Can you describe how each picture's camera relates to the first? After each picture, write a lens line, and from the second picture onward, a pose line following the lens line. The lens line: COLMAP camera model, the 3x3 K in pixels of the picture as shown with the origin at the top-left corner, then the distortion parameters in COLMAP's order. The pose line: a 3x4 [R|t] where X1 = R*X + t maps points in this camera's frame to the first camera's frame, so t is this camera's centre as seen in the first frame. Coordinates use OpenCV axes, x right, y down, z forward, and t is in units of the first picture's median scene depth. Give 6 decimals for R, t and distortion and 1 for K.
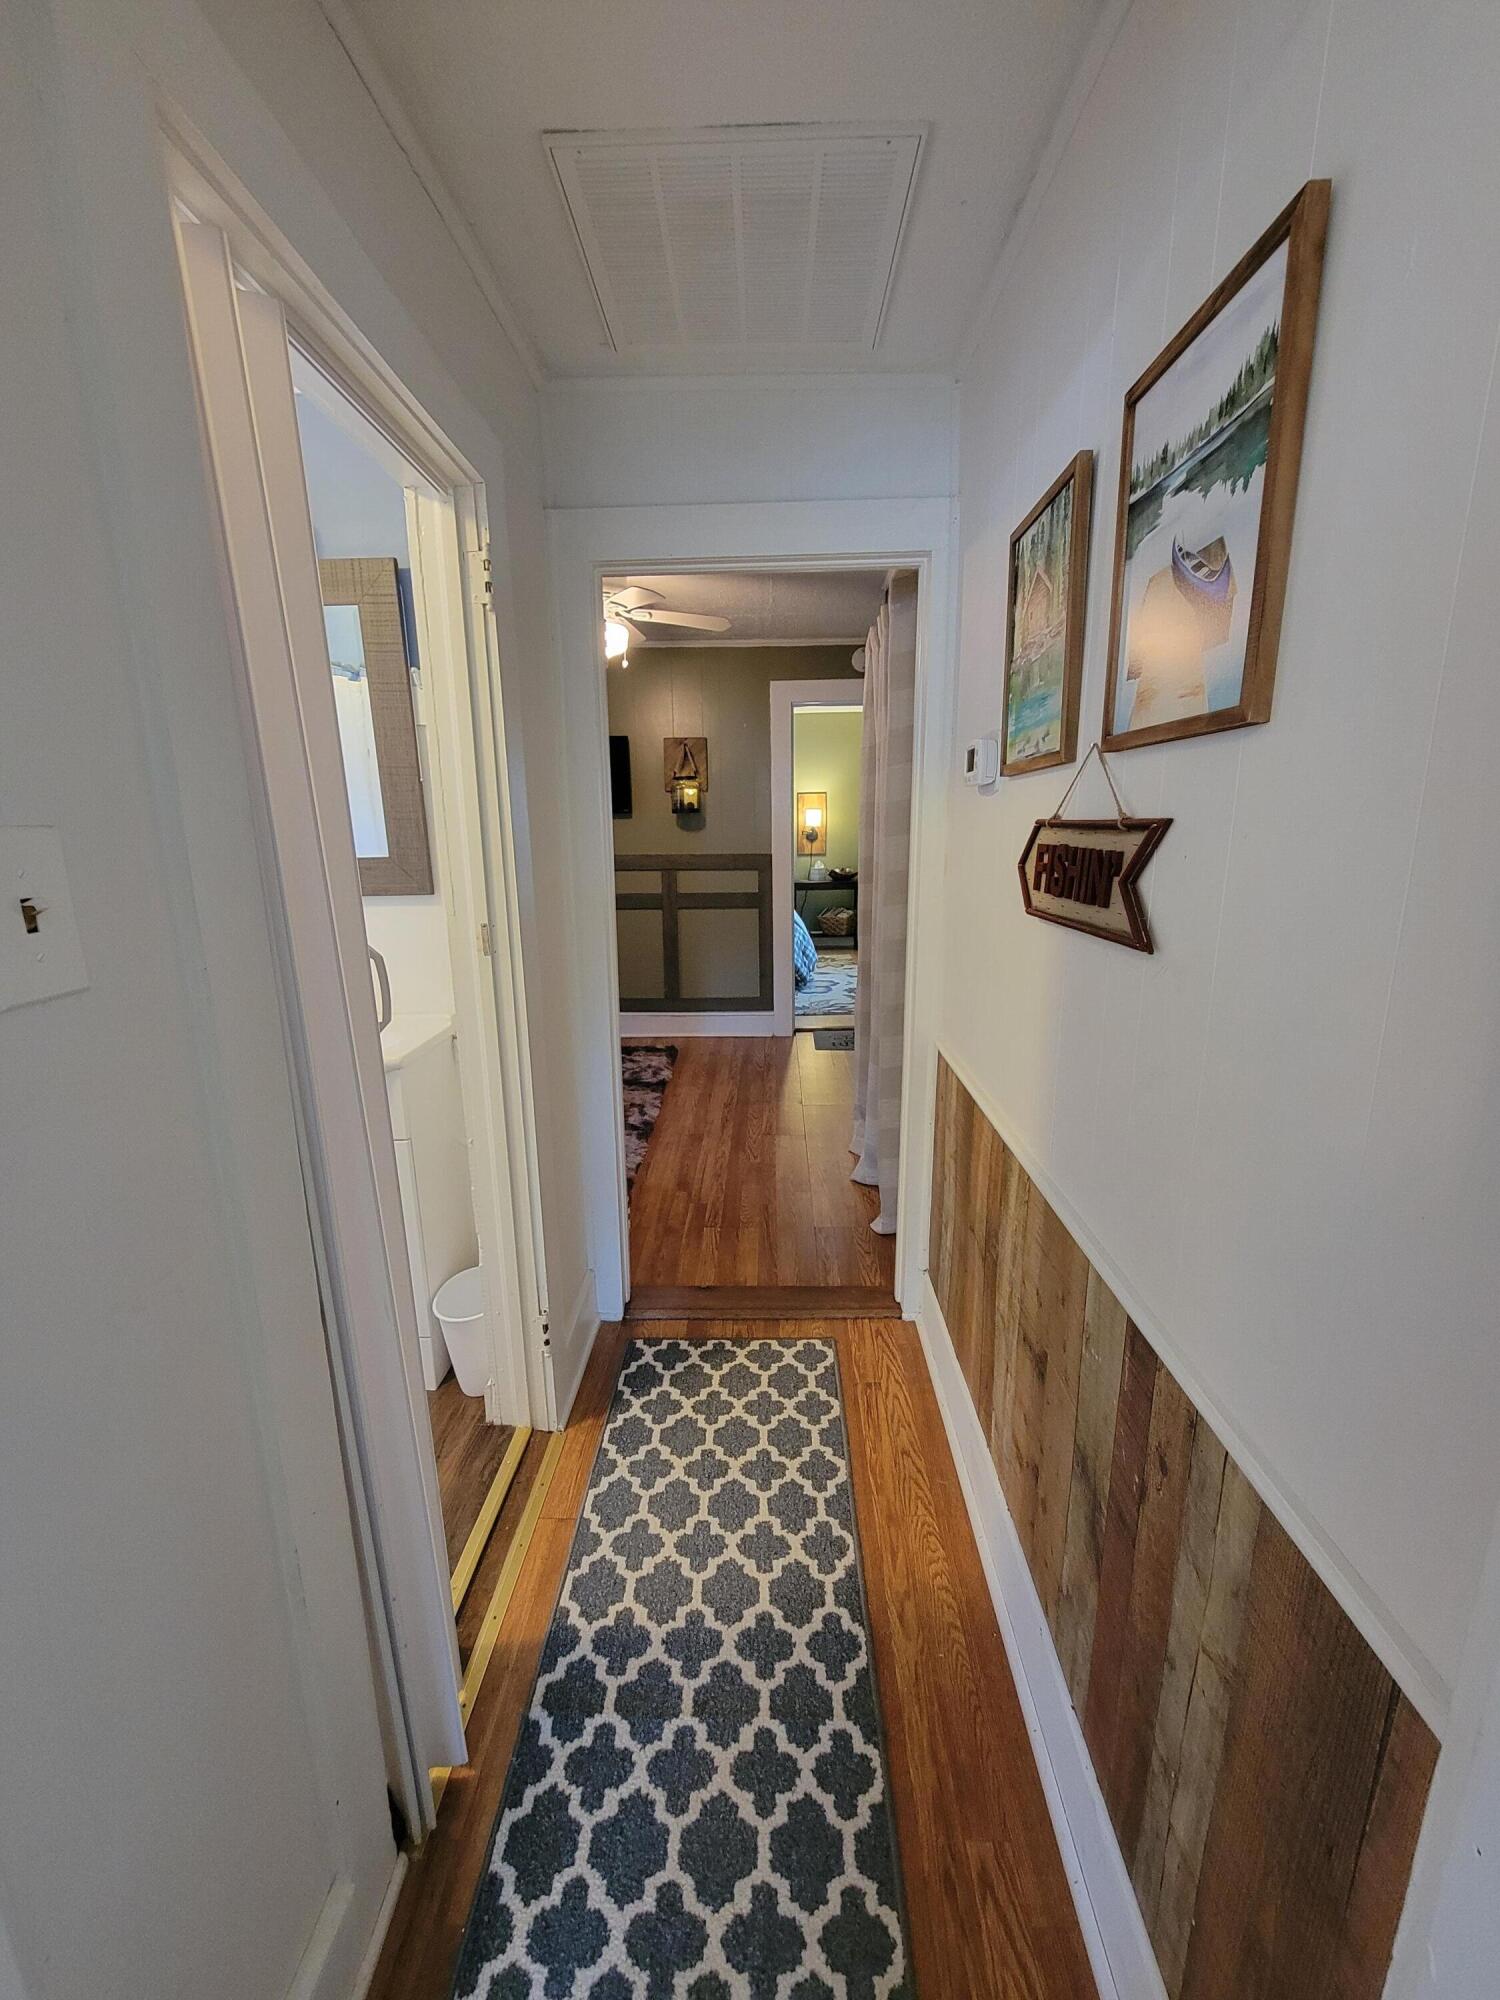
lens RADIAL K [[806.6, 0, 750.0], [0, 806.6, 1000.0], [0, 0, 1]] dist [-0.002424, -0.000091]
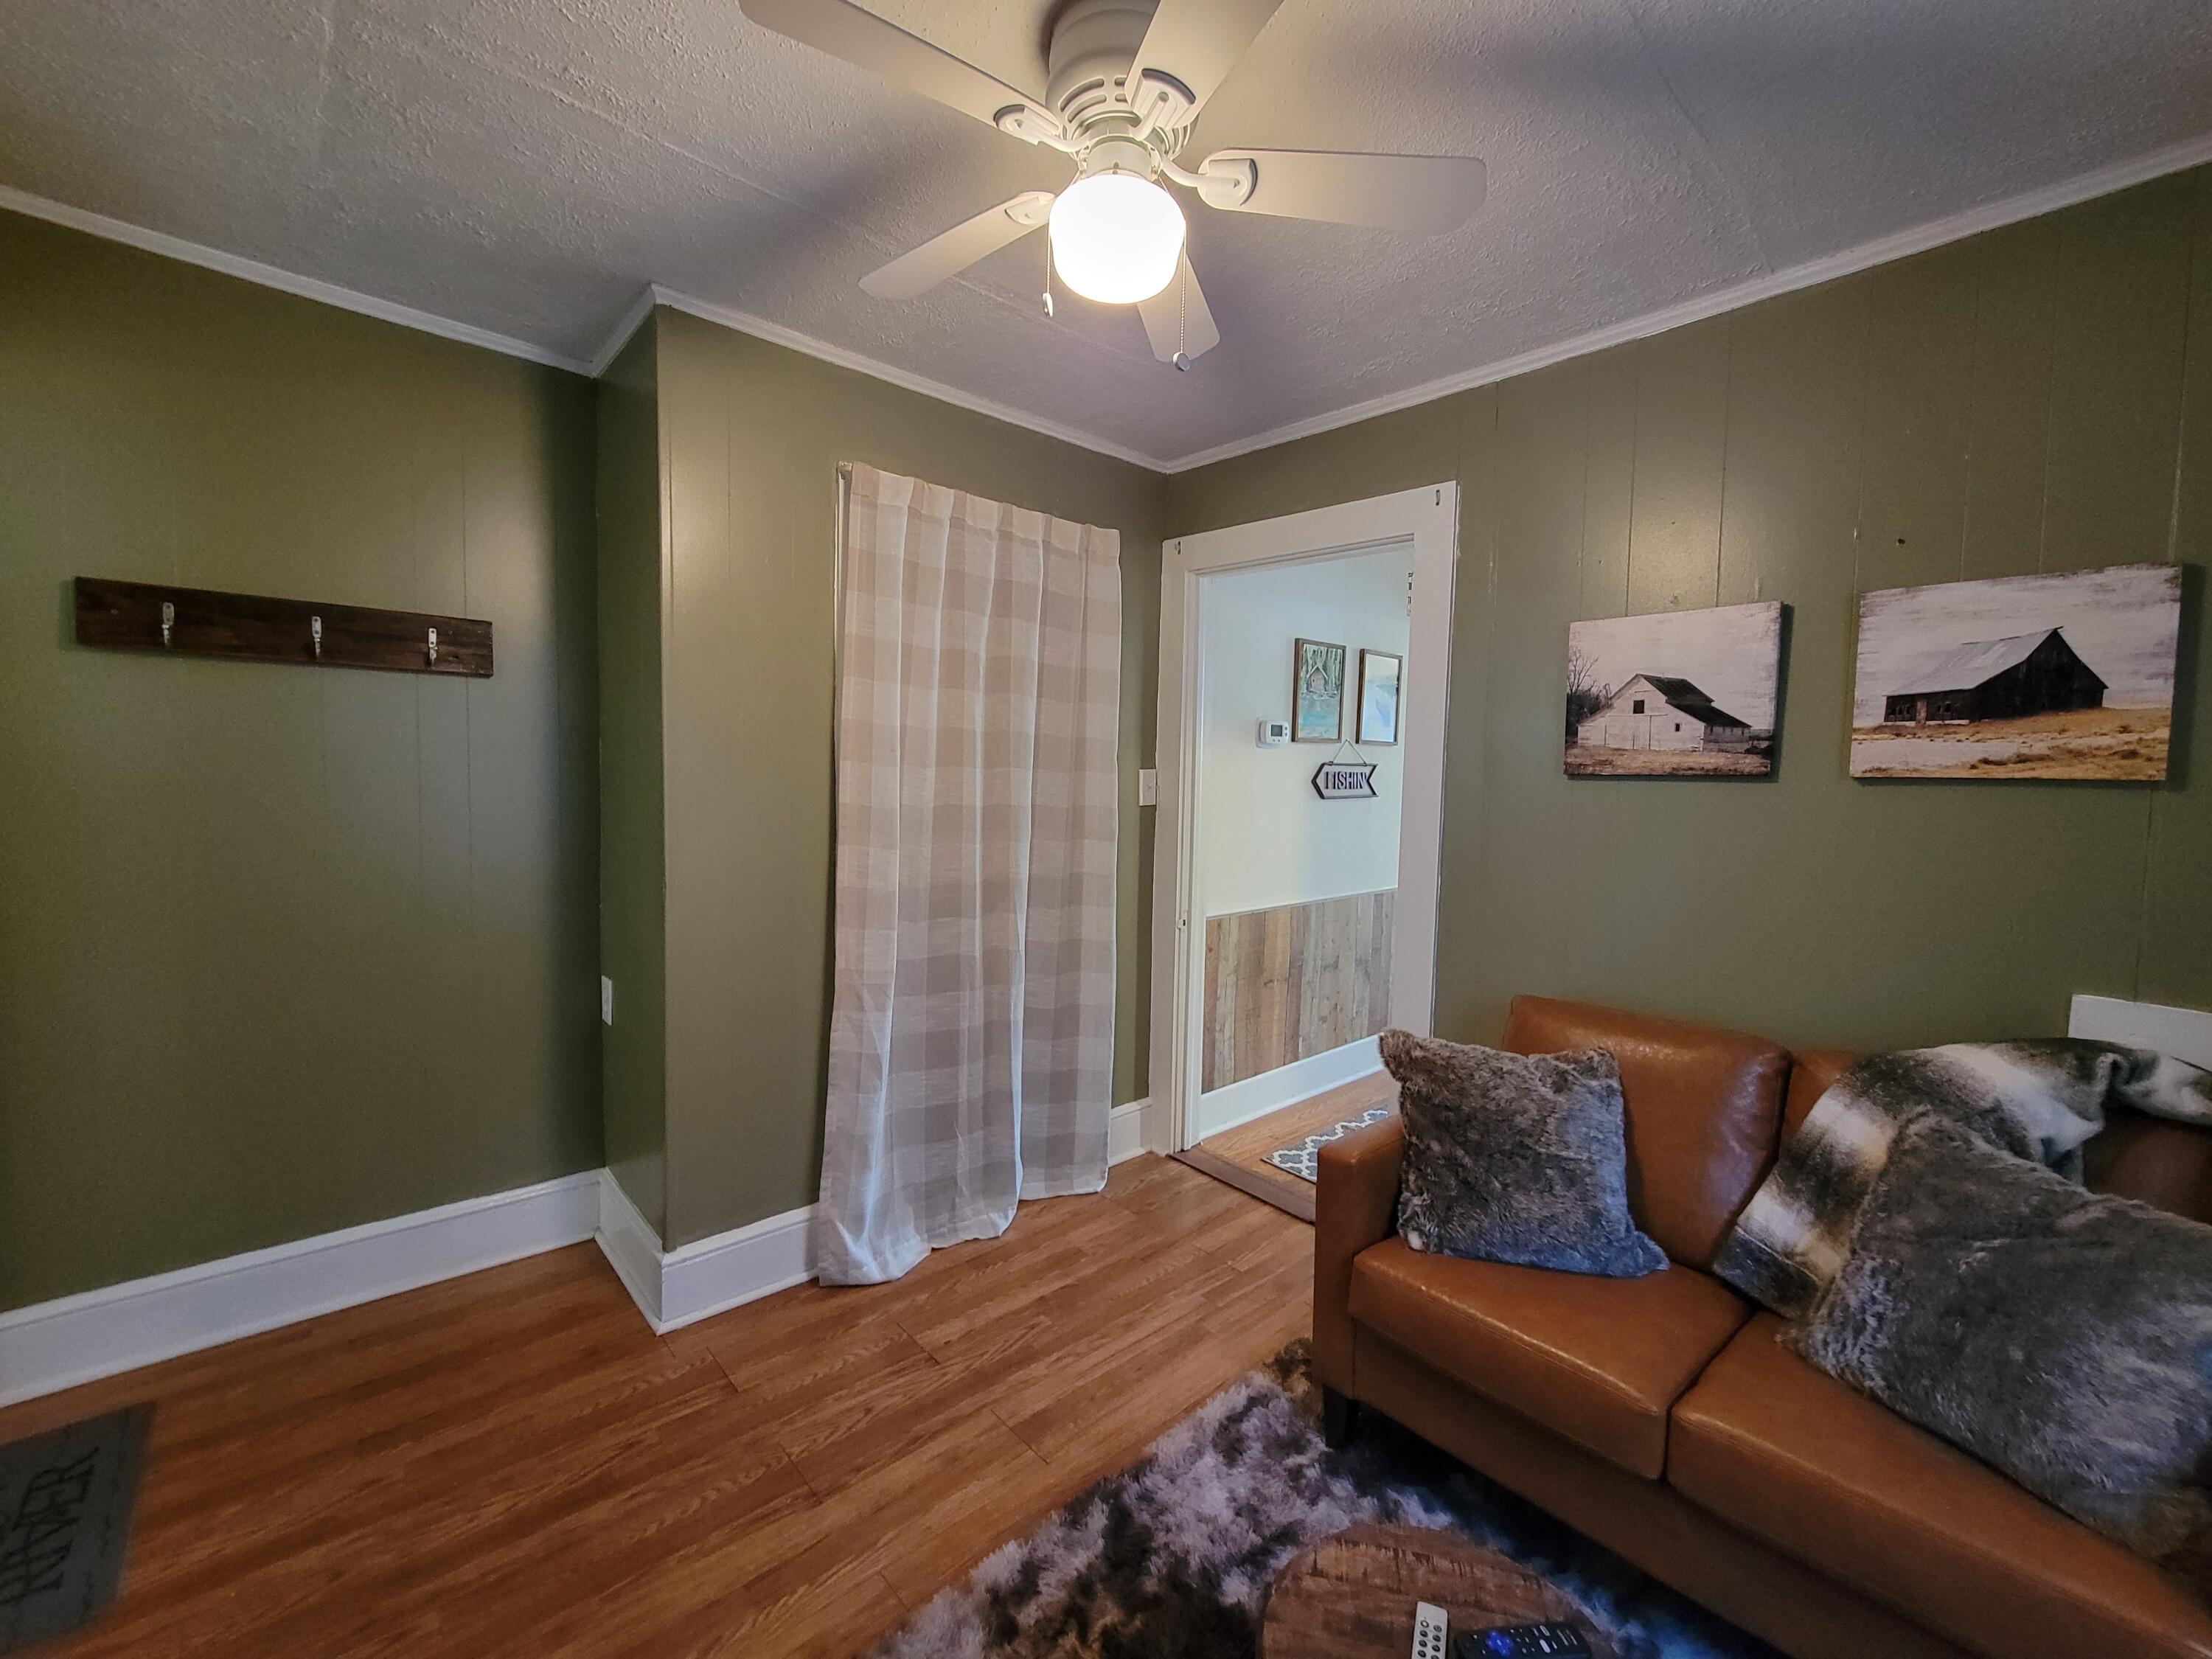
lens RADIAL K [[898.9, 0, 1106.0], [0, 898.9, 829.5], [0, 0, 1]] dist [-0.006771, 0.001988]
pose [[-0.693350, -0.061005, 0.718014, -0.328814], [0.141745, 0.965397, 0.218900, -0.197355], [-0.706522, 0.253549, -0.660711, 0.913479]]
